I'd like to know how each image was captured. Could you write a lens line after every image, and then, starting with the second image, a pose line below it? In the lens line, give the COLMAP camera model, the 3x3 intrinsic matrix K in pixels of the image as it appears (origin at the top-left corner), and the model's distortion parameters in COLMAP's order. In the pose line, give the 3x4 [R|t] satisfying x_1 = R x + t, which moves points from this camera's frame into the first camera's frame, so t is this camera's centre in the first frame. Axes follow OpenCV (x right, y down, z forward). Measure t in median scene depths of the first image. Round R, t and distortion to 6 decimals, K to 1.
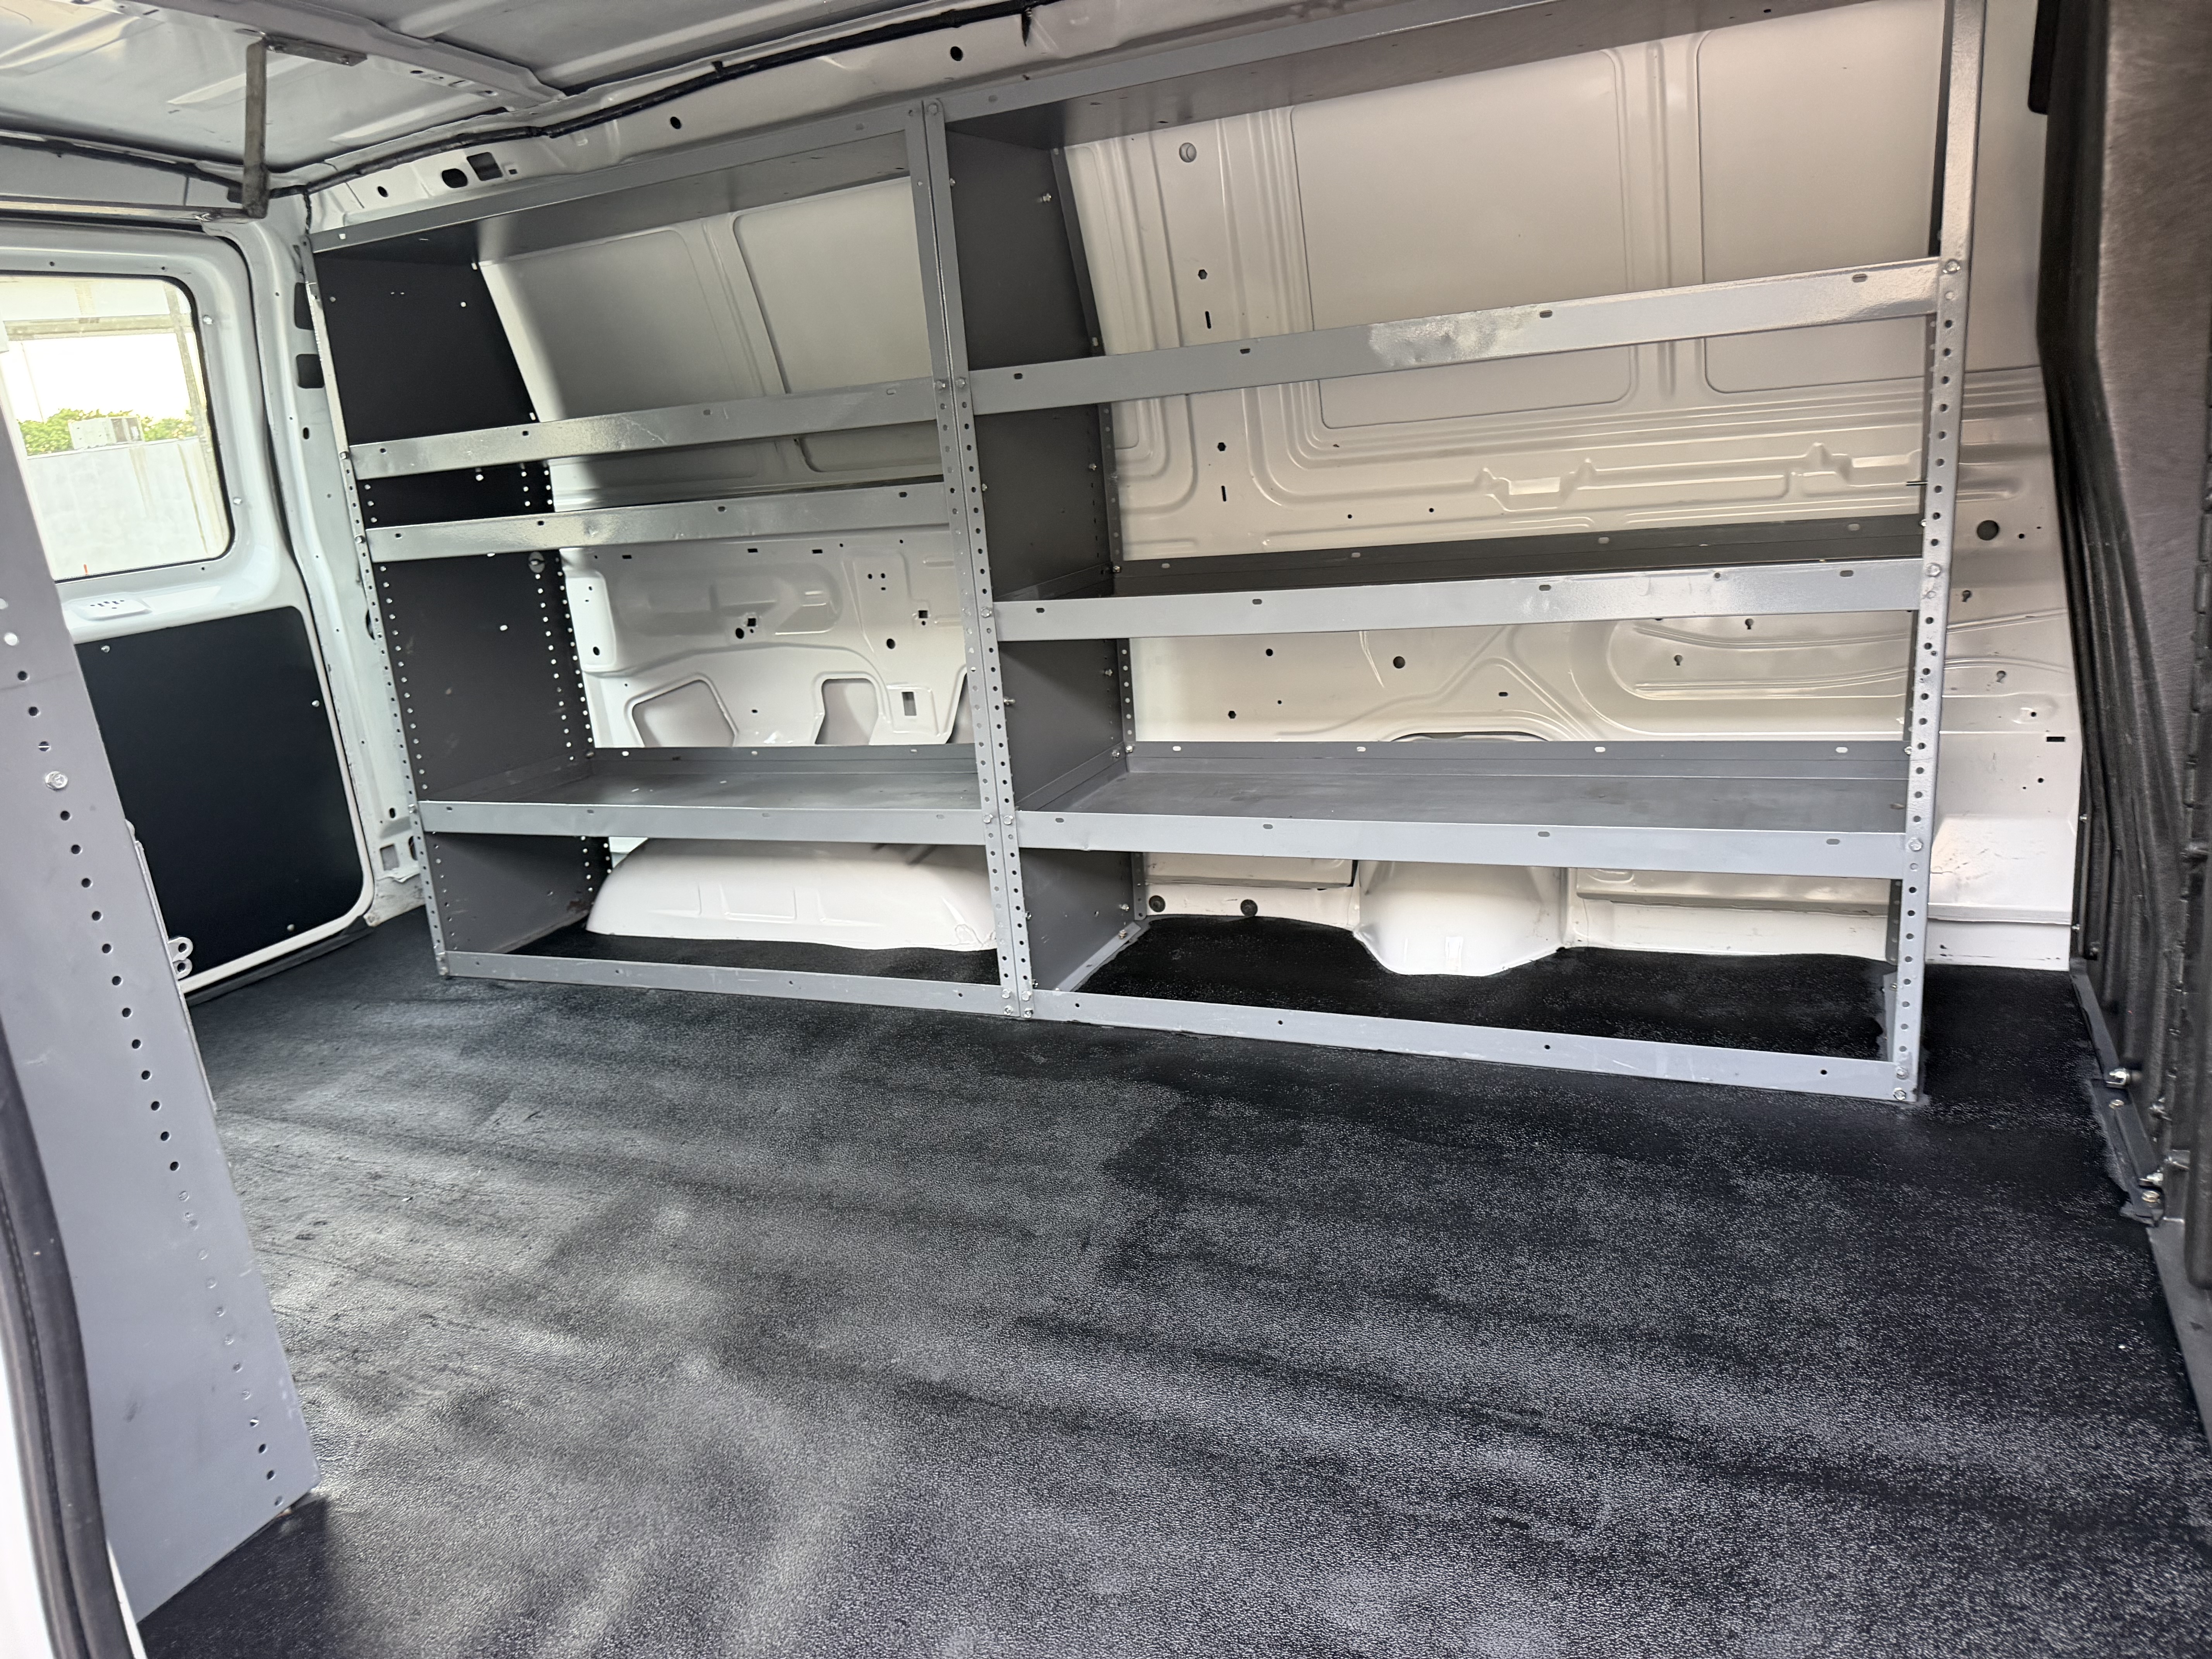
lens RADIAL K [[1562.4, 0, 1119.0], [0, 1562.4, 829.9], [0, 0, 1]] dist [0.013479, -0.024590]
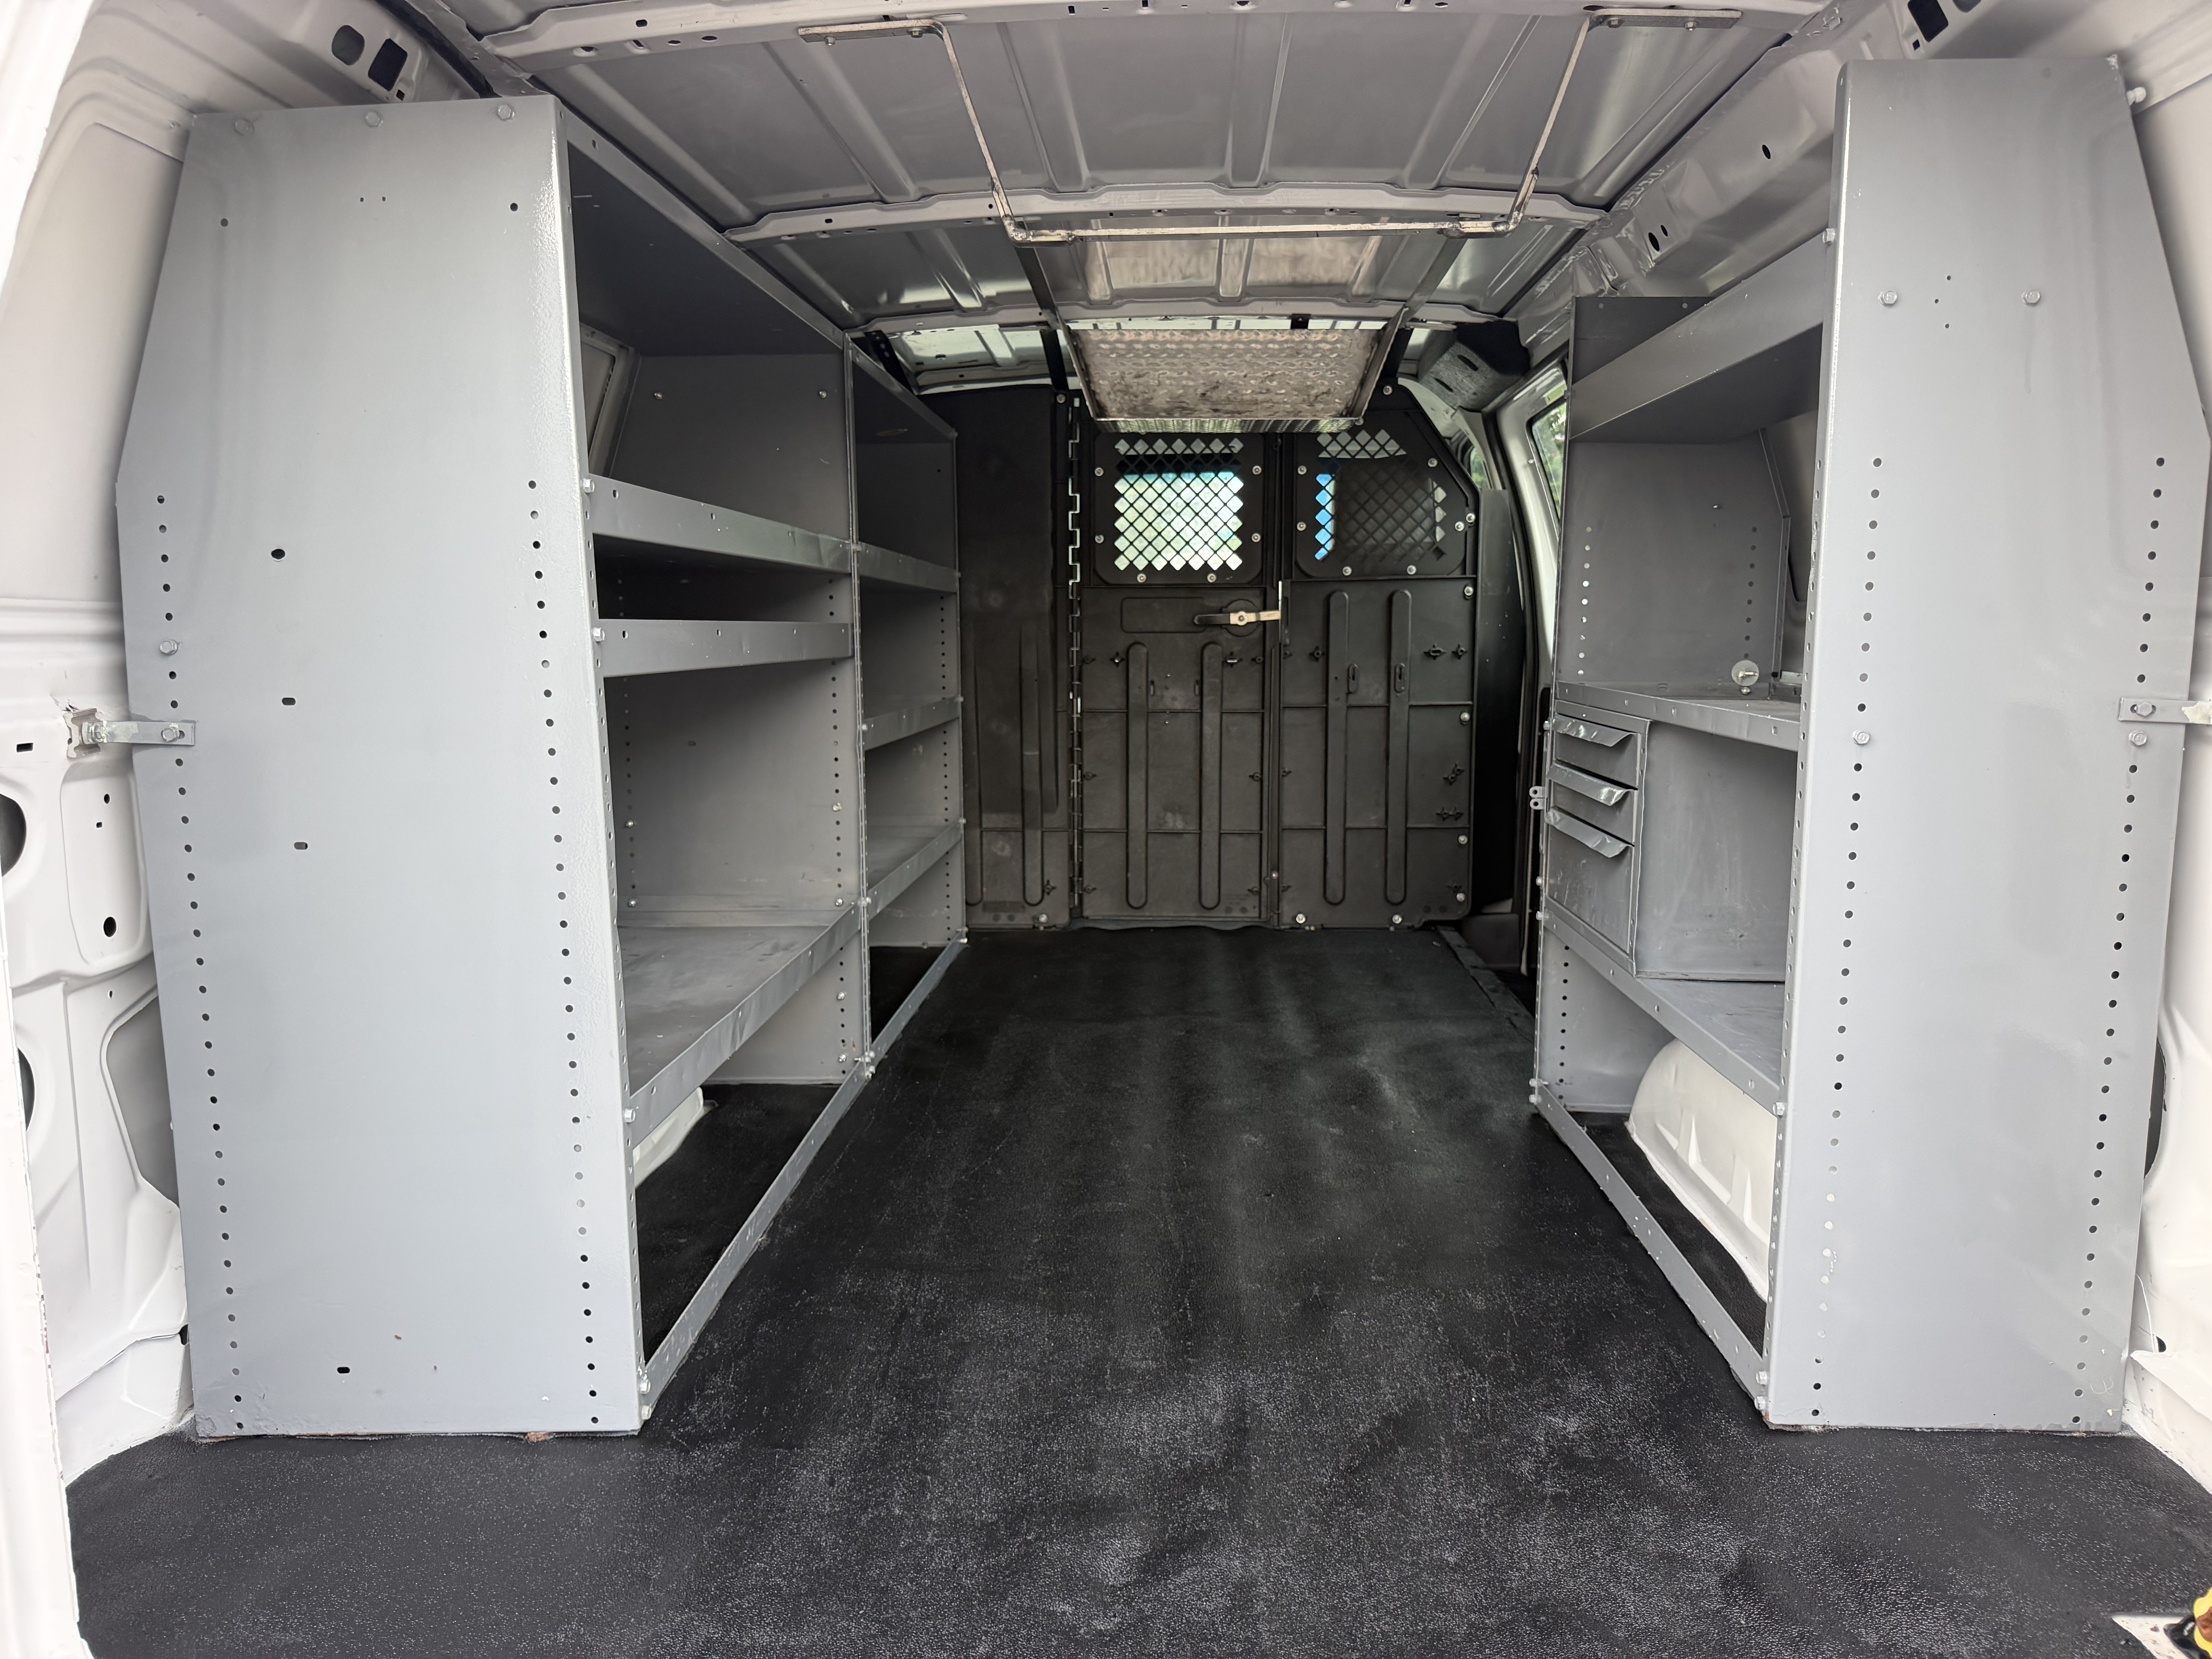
lens RADIAL K [[1561.0, 0, 1084.7], [0, 1561.0, 838.0], [0, 0, 1]] dist [0.104203, -0.191444]
pose [[-0.384041, -0.037296, 0.922562, -1.351360], [0.266102, 0.952317, 0.149271, -0.202176], [-0.884139, 0.302822, -0.355805, 1.362162]]
